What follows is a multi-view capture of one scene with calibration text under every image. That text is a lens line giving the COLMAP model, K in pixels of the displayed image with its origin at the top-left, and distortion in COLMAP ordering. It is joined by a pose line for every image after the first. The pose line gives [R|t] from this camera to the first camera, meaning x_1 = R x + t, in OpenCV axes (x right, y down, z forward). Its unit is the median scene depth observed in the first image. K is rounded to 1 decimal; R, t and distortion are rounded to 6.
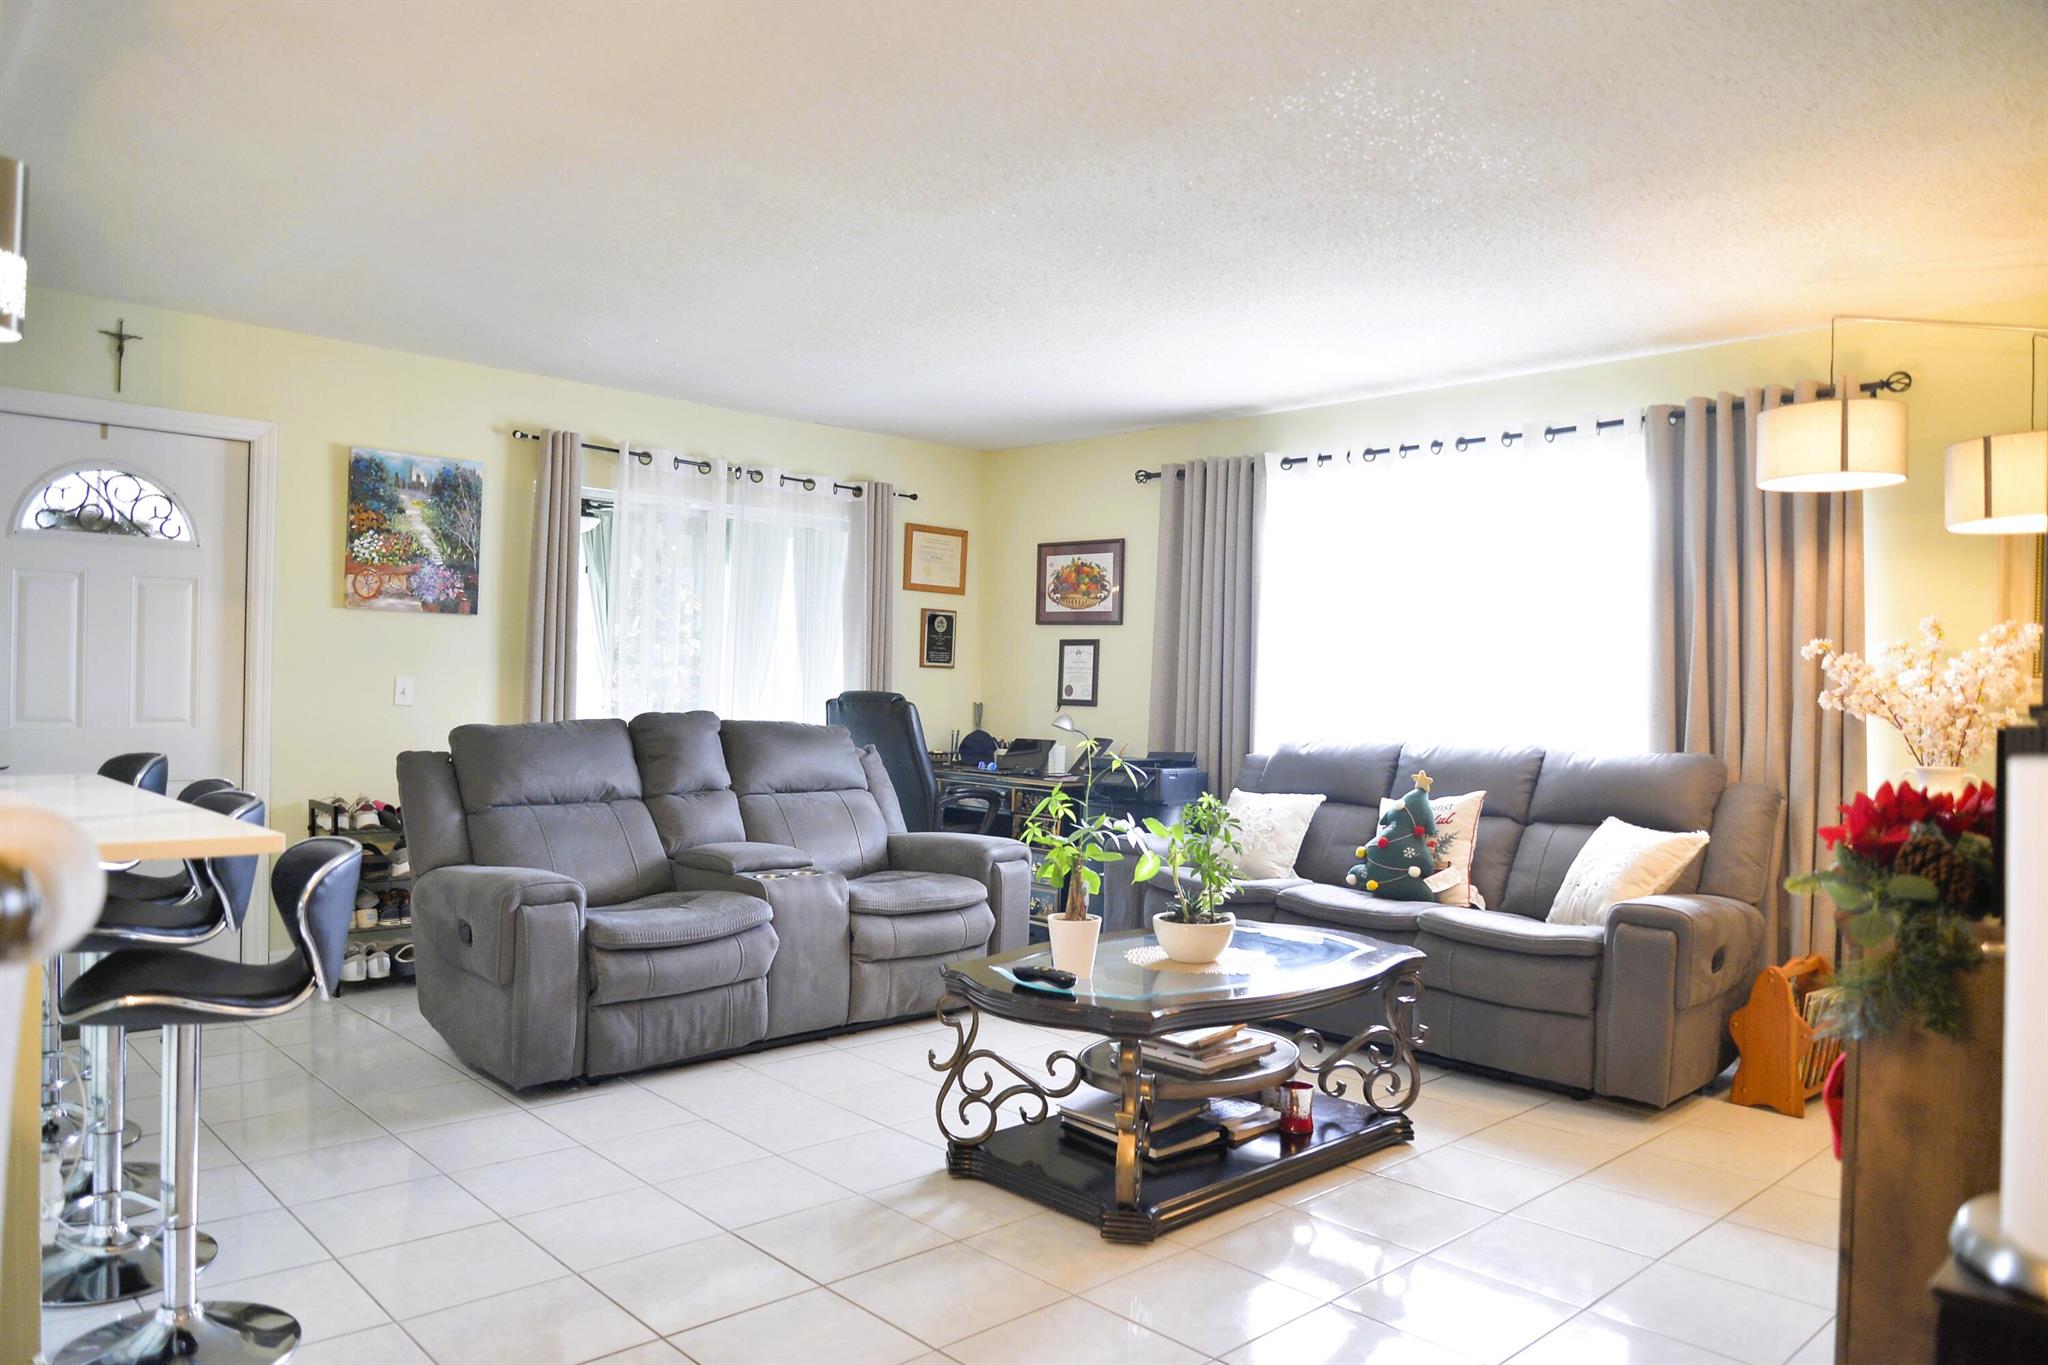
lens RADIAL K [[1399.4, 0, 1027.0], [0, 1399.4, 698.9], [0, 0, 1]] dist [-0.036229, -0.001056]
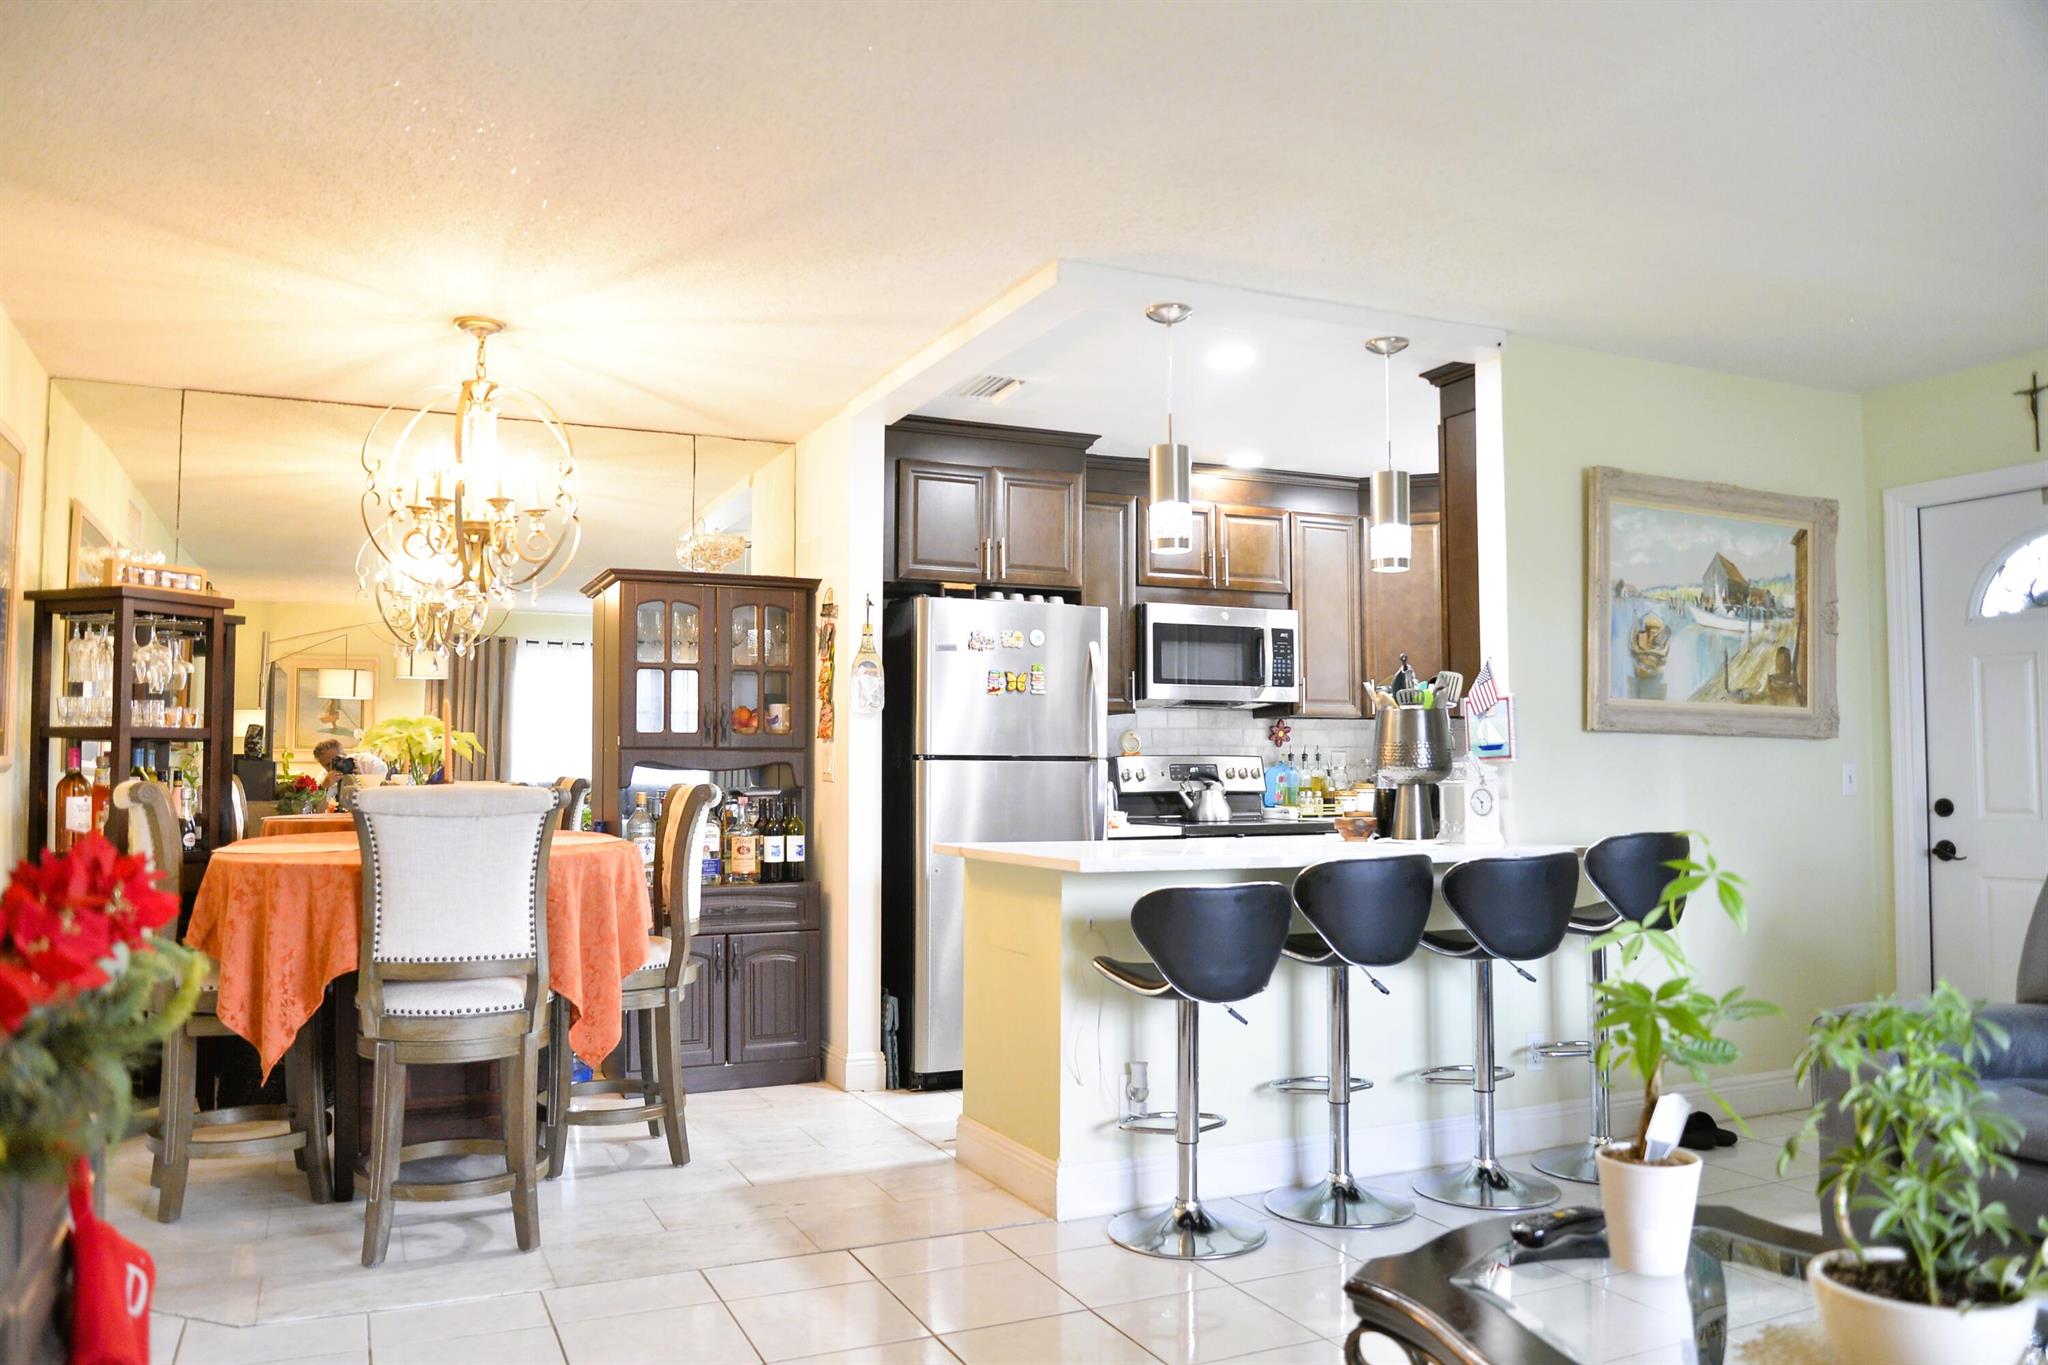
lens RADIAL K [[1490.8, 0, 1017.3], [0, 1490.8, 691.7], [0, 0, 1]] dist [-0.036742, 0.000503]
pose [[-0.315041, -0.072623, -0.946296, 0.453616], [-0.009655, 0.997262, -0.073319, 0.013402], [0.949029, -0.013962, -0.314879, 0.651502]]
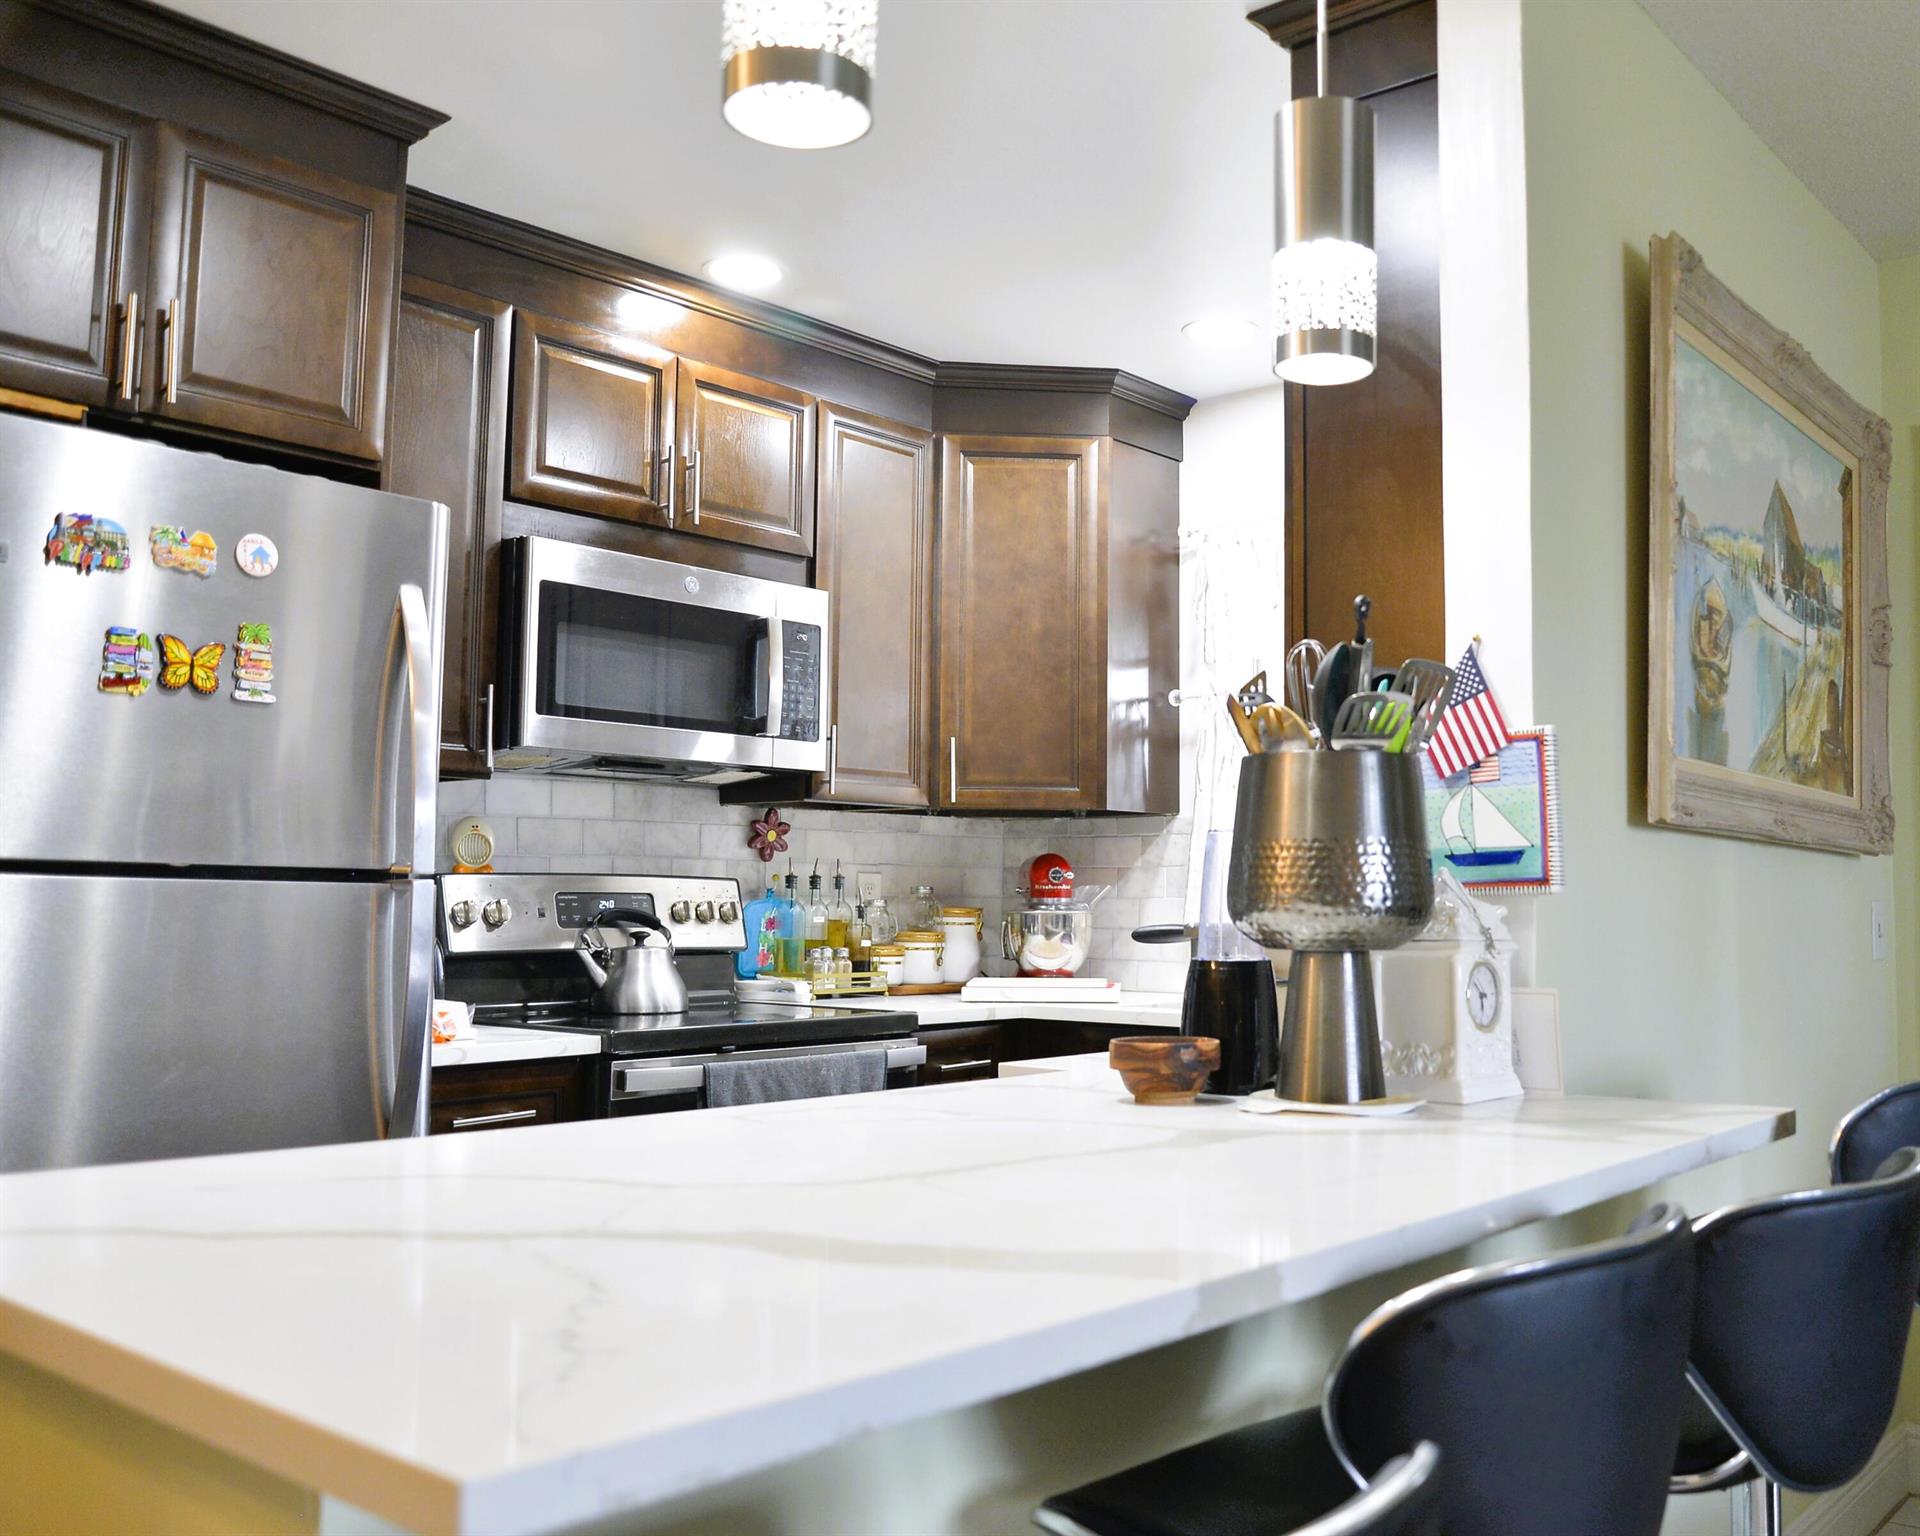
lens RADIAL K [[1753.5, 0, 1142.6], [0, 1753.5, 771.6], [0, 0, 1]] dist [-0.052119, 0.005729]
pose [[0.163292, -0.096545, -0.981843, -0.094833], [-0.004609, 0.995115, -0.098617, -0.000461], [0.986567, 0.020629, 0.162049, 0.482057]]
